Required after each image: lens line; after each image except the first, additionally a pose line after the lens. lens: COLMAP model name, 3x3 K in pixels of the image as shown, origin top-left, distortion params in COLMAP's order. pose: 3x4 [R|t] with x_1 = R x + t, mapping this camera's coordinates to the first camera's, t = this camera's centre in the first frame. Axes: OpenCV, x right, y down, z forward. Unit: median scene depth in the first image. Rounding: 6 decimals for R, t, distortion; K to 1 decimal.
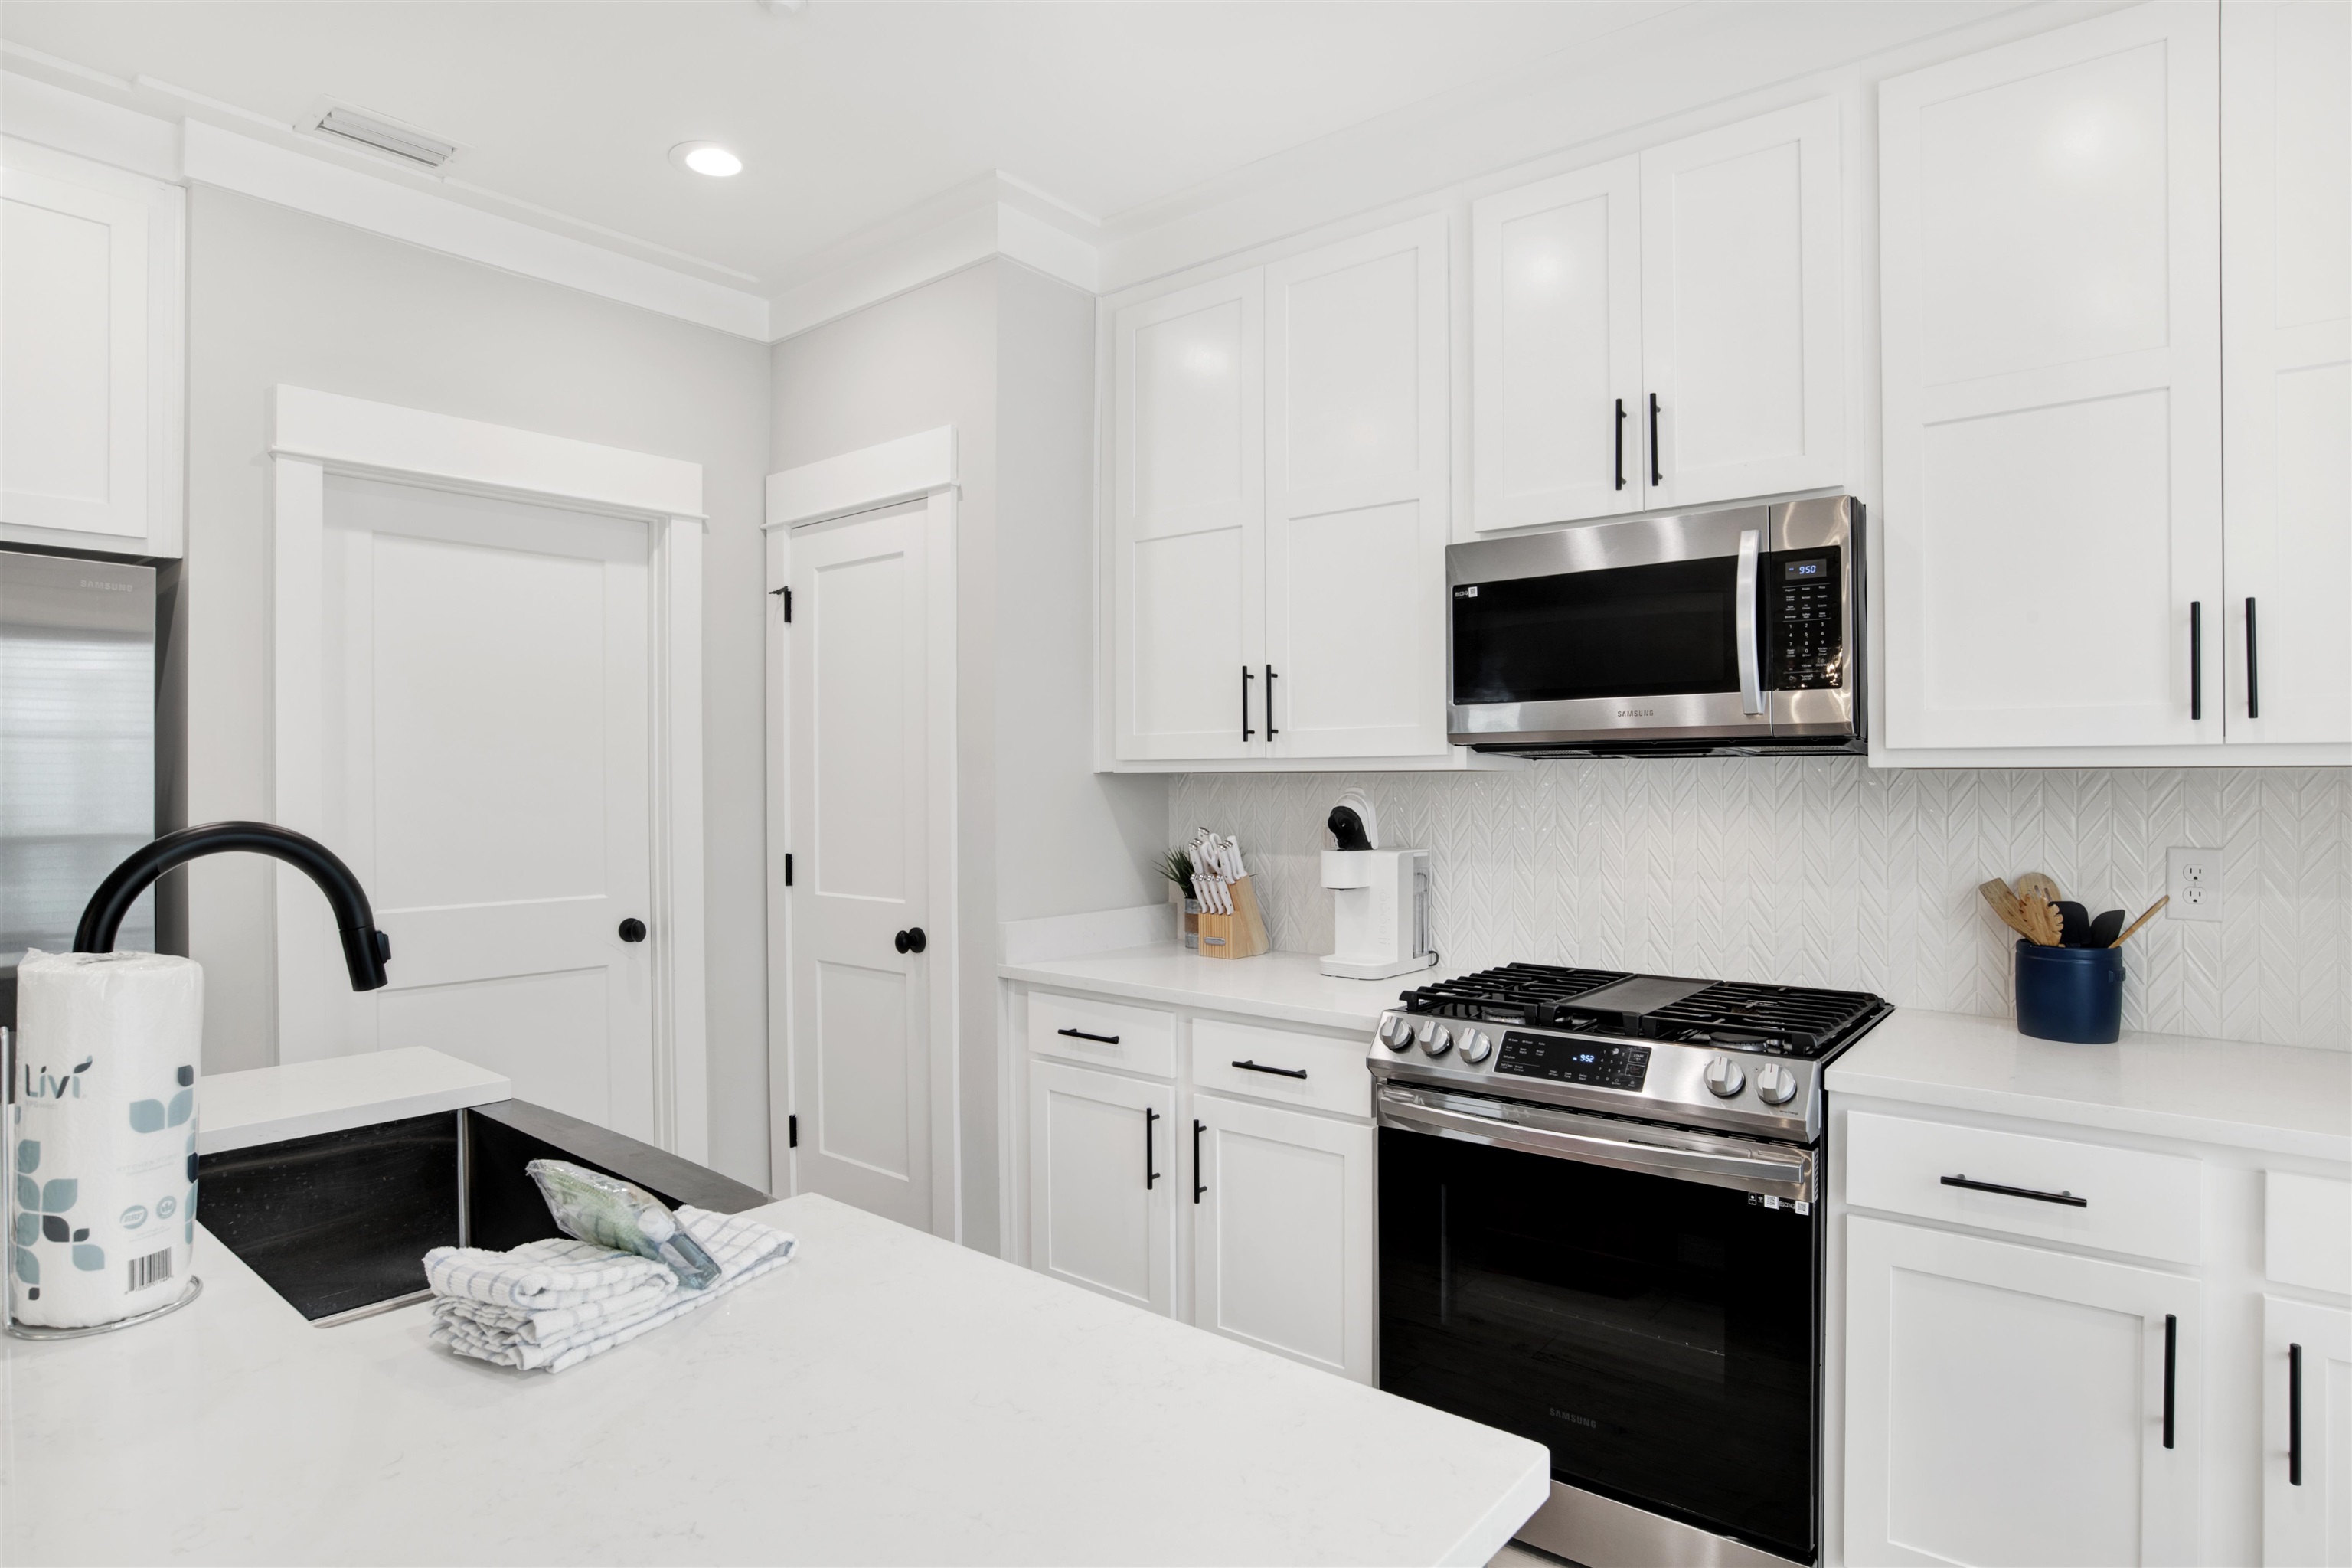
lens RADIAL K [[1247.3, 0, 1162.5], [0, 1247.3, 781.3], [0, 0, 1]] dist [-0.086333, 0.034227]
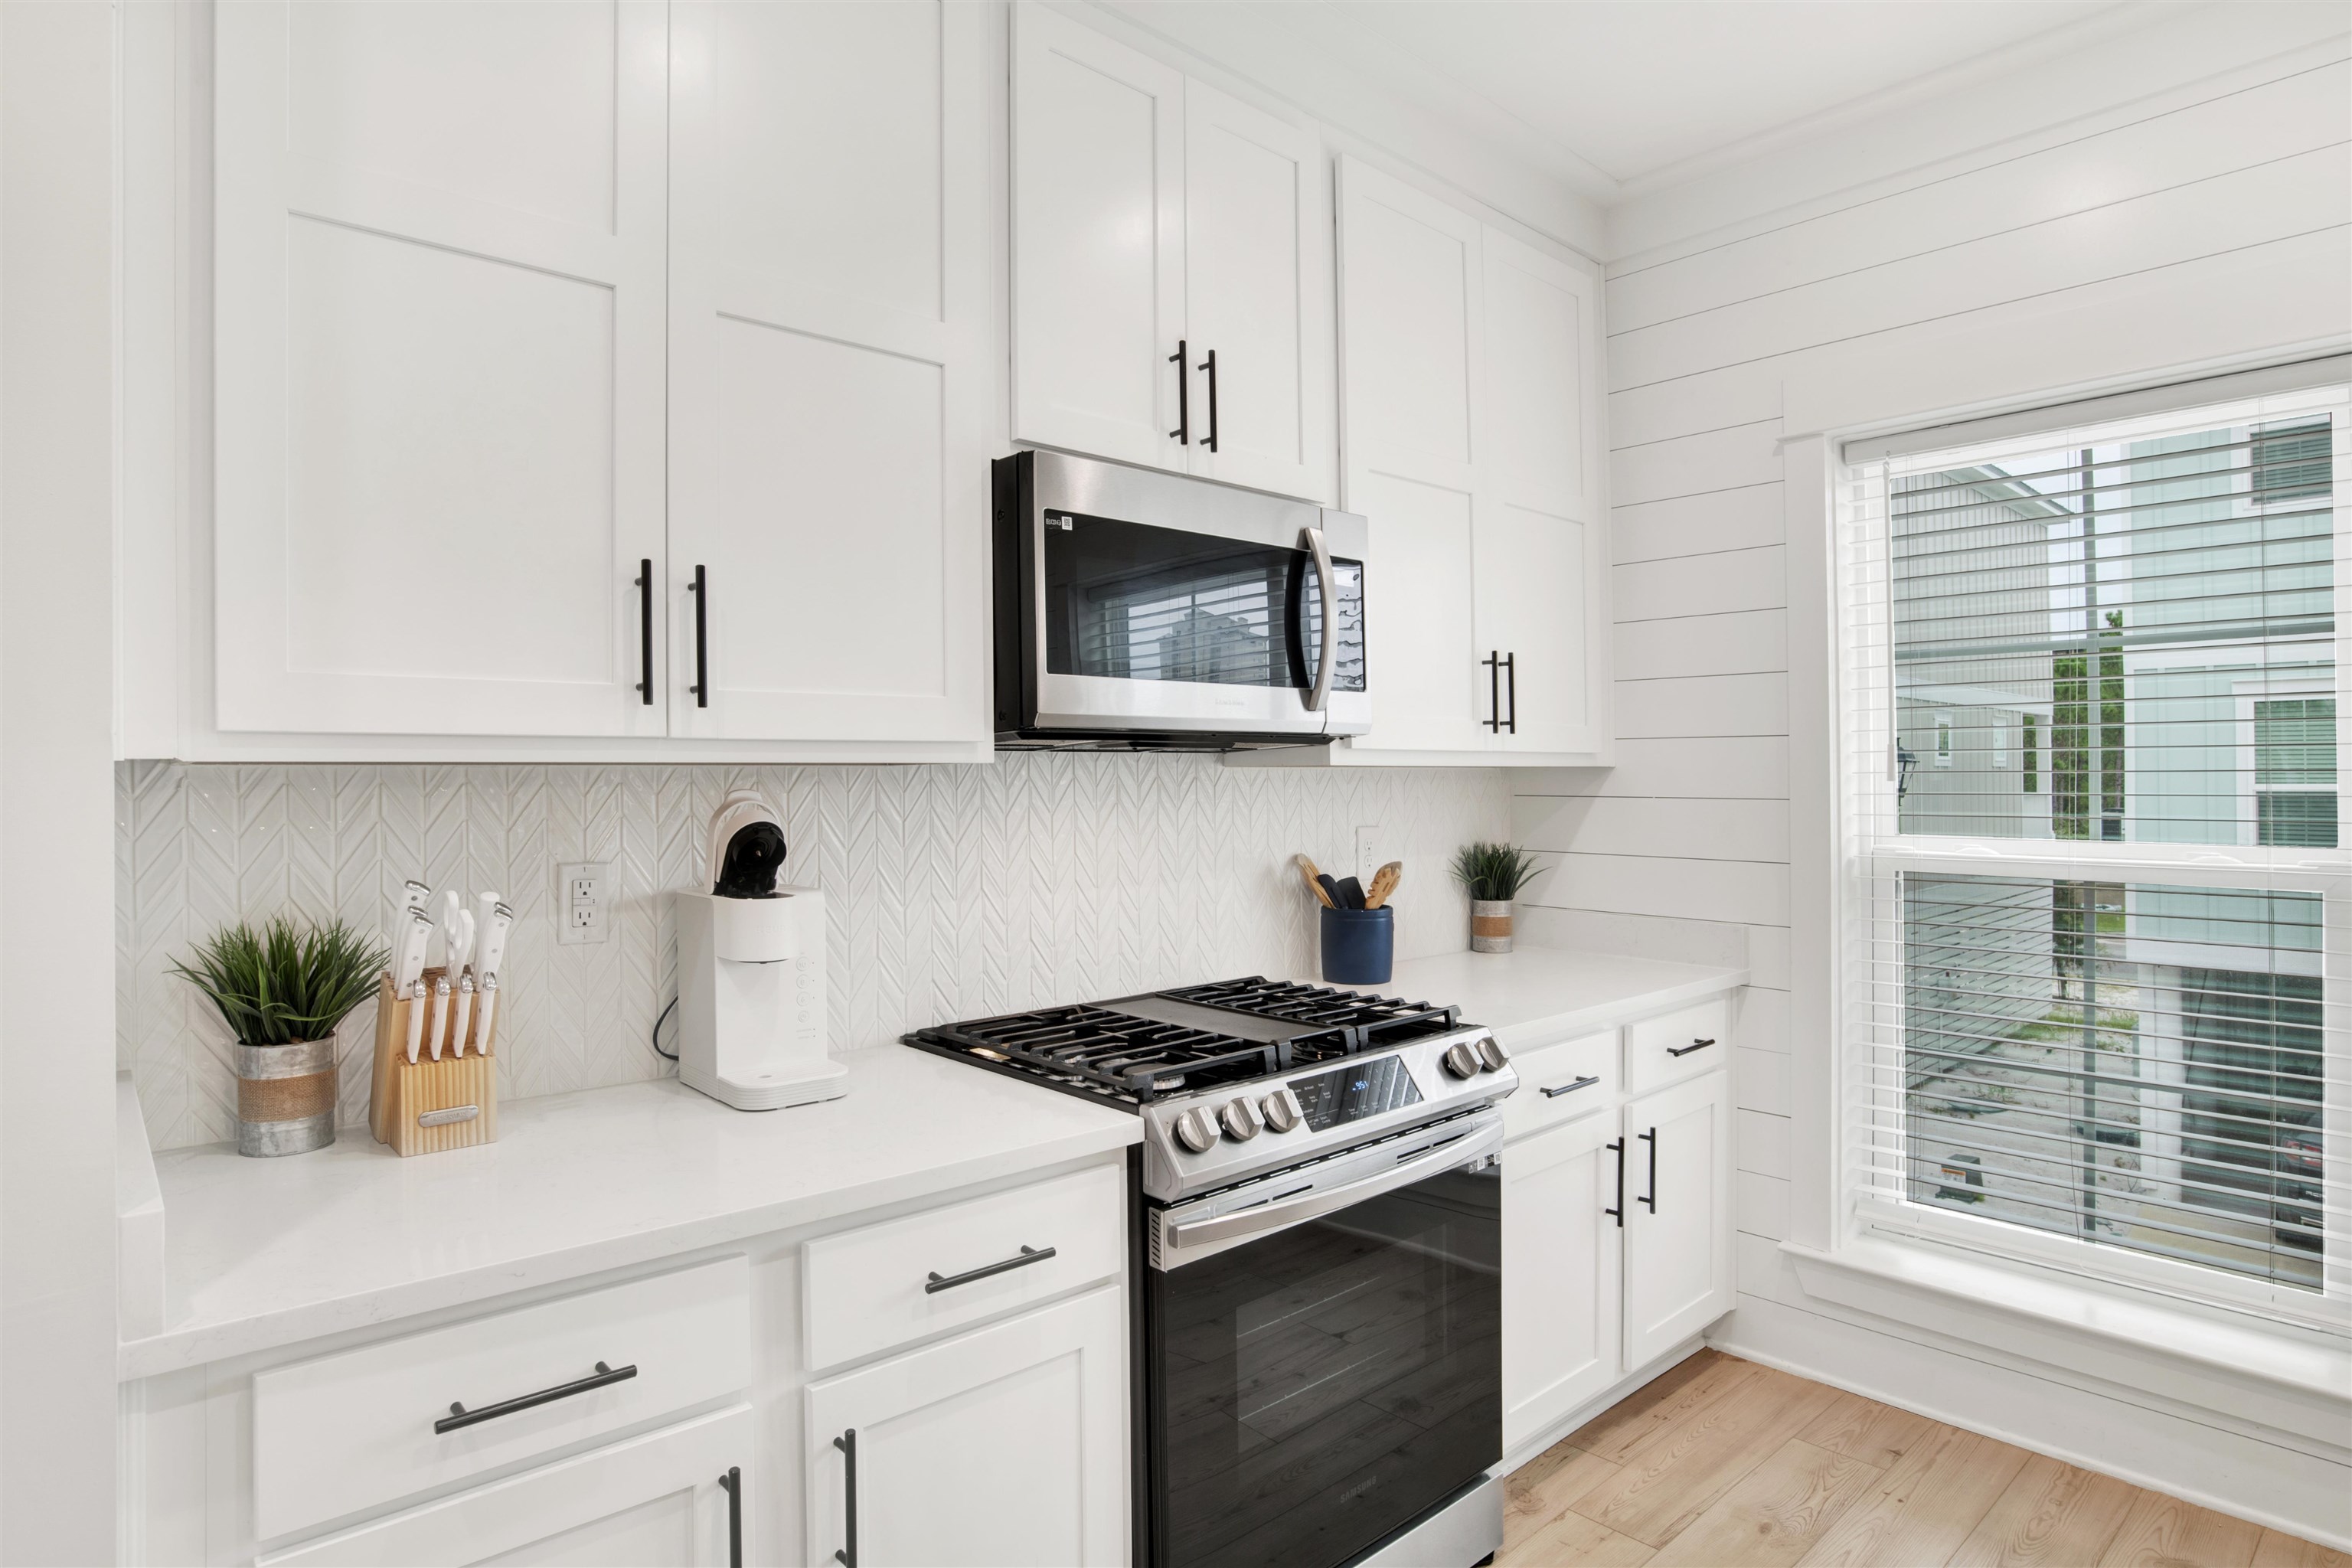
lens RADIAL K [[1247.3, 0, 1162.5], [0, 1247.3, 781.3], [0, 0, 1]] dist [-0.086333, 0.034227]
pose [[0.149675, 0.001027, 0.988735, -0.474059], [0.003243, 0.999994, -0.001529, 0.002890], [-0.988730, 0.003435, 0.149671, 0.829312]]
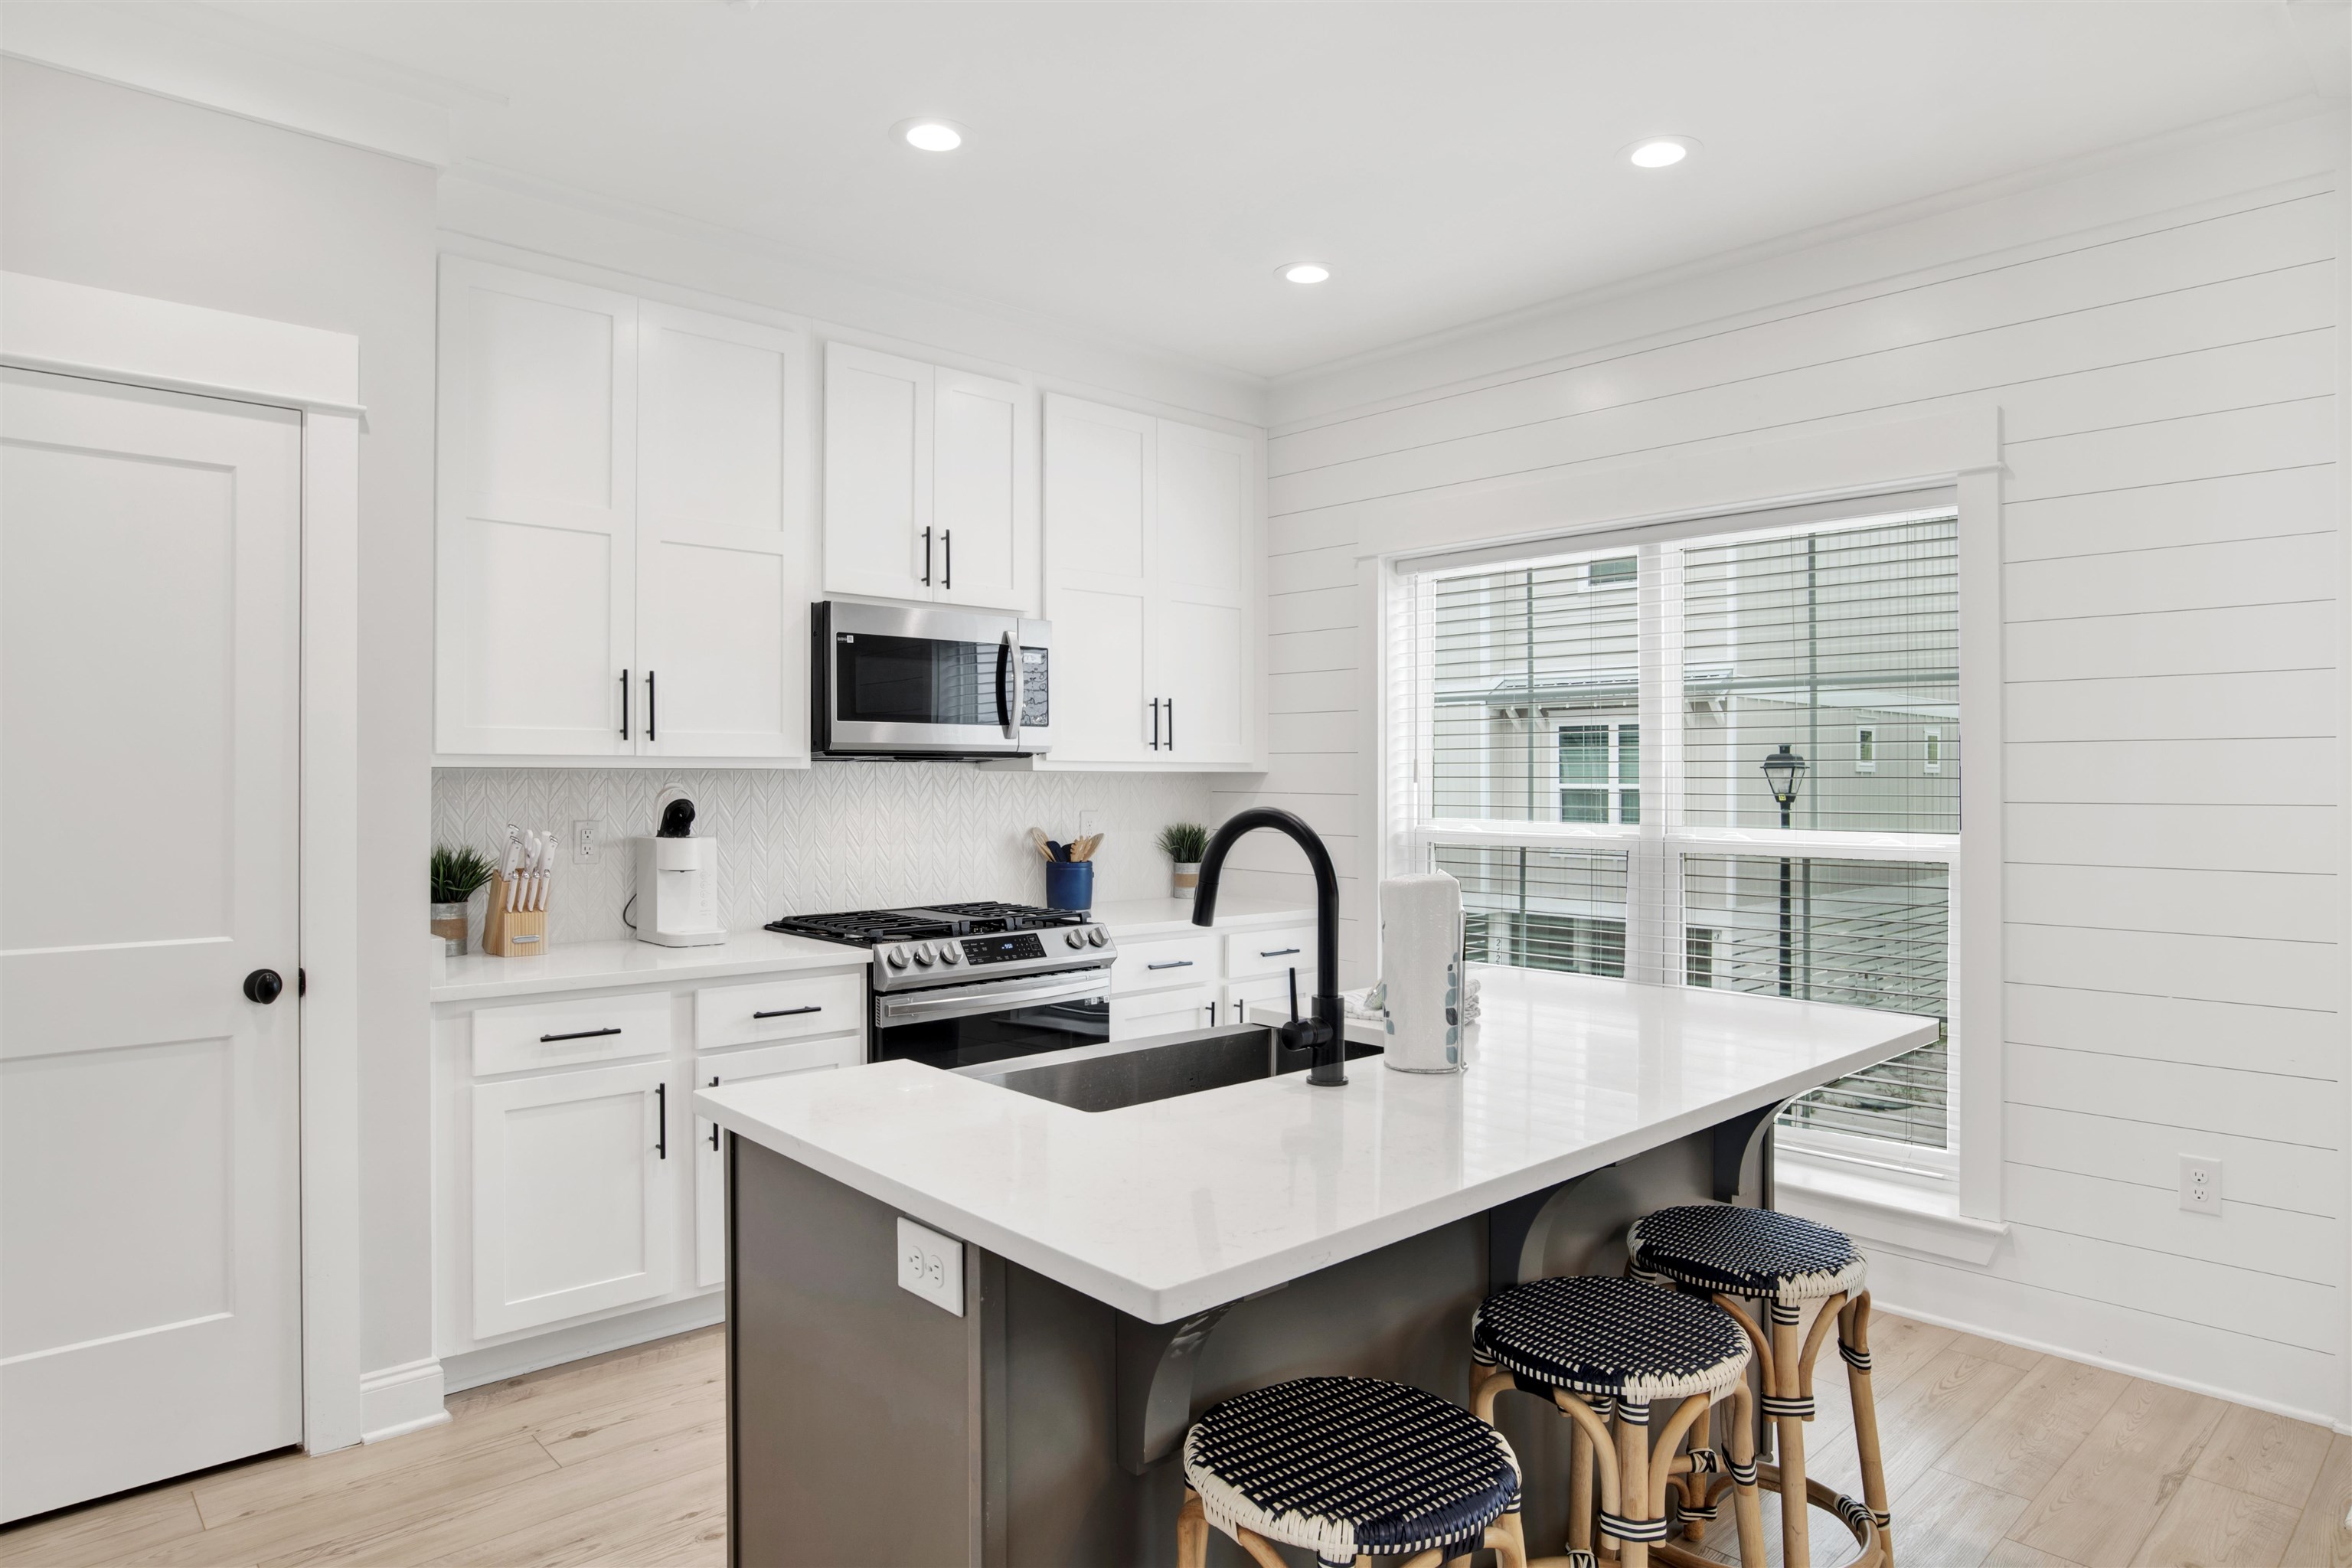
lens RADIAL K [[1363.2, 0, 1171.1], [0, 1363.2, 771.8], [0, 0, 1]] dist [-0.074870, 0.000266]
pose [[0.130558, 0.008652, 0.991403, -1.181220], [-0.003976, 0.999958, -0.008203, 0.004464], [-0.991433, -0.002871, 0.130587, 0.451100]]
